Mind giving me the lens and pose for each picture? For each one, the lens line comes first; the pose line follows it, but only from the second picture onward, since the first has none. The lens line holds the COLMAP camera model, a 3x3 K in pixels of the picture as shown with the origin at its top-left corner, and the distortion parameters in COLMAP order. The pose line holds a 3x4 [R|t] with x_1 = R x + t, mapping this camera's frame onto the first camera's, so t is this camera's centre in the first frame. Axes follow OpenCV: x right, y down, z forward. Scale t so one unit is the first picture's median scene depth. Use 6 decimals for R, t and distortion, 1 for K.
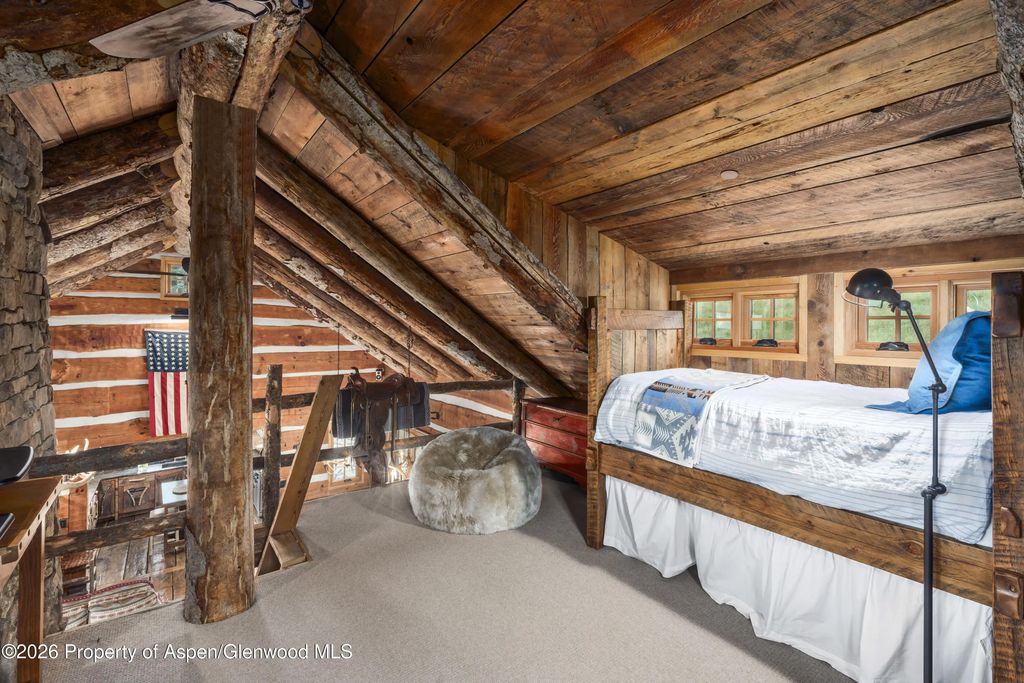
lens RADIAL K [[452.6, 0, 511.9], [0, 452.6, 333.4], [0, 0, 1]] dist [-0.002340, -0.000129]
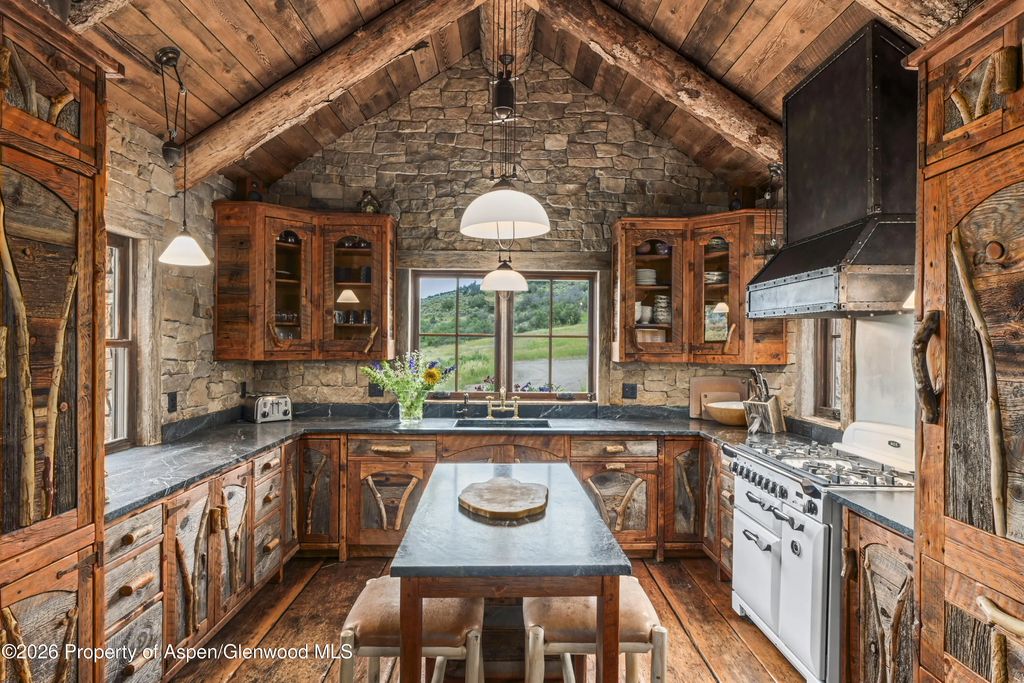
lens RADIAL K [[578.2, 0, 511.6], [0, 578.2, 340.3], [0, 0, 1]] dist [0.001030, 0.001638]
pose [[0.798930, 0.001851, -0.601421, -0.527454], [-0.004992, 0.999981, -0.003553, 0.254702], [0.601403, 0.005840, 0.798925, 0.741489]]
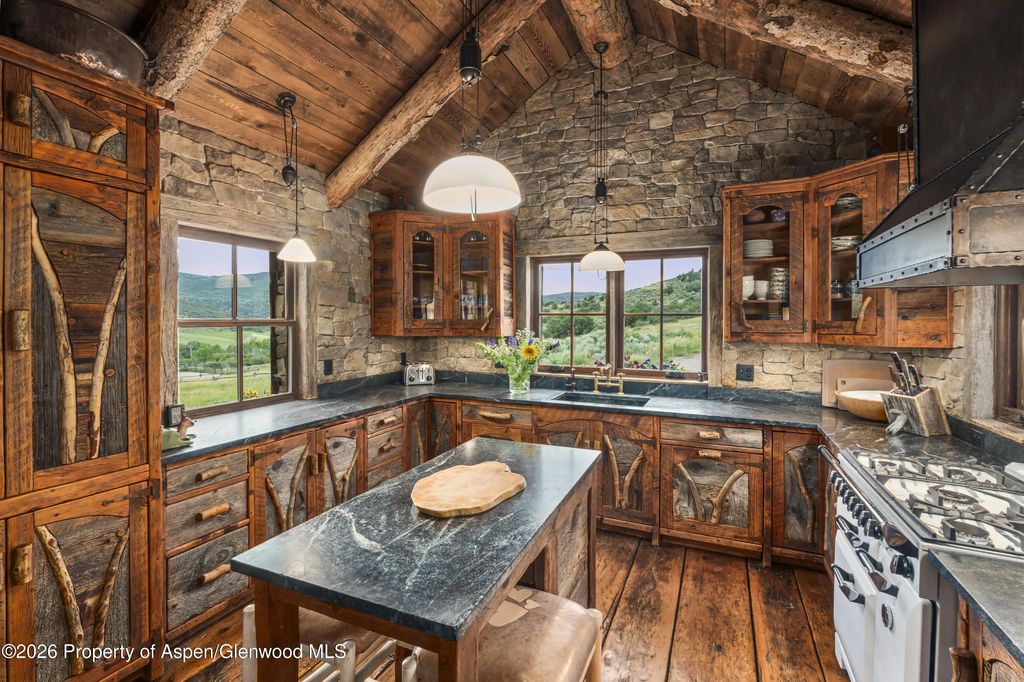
lens RADIAL K [[452.6, 0, 516.5], [0, 452.6, 322.1], [0, 0, 1]] dist [-0.002340, -0.000129]
pose [[0.467234, 0.003005, -0.884129, -0.510745], [-0.000488, 0.999995, 0.003141, 0.254610], [0.884134, -0.001037, 0.467233, 0.867839]]
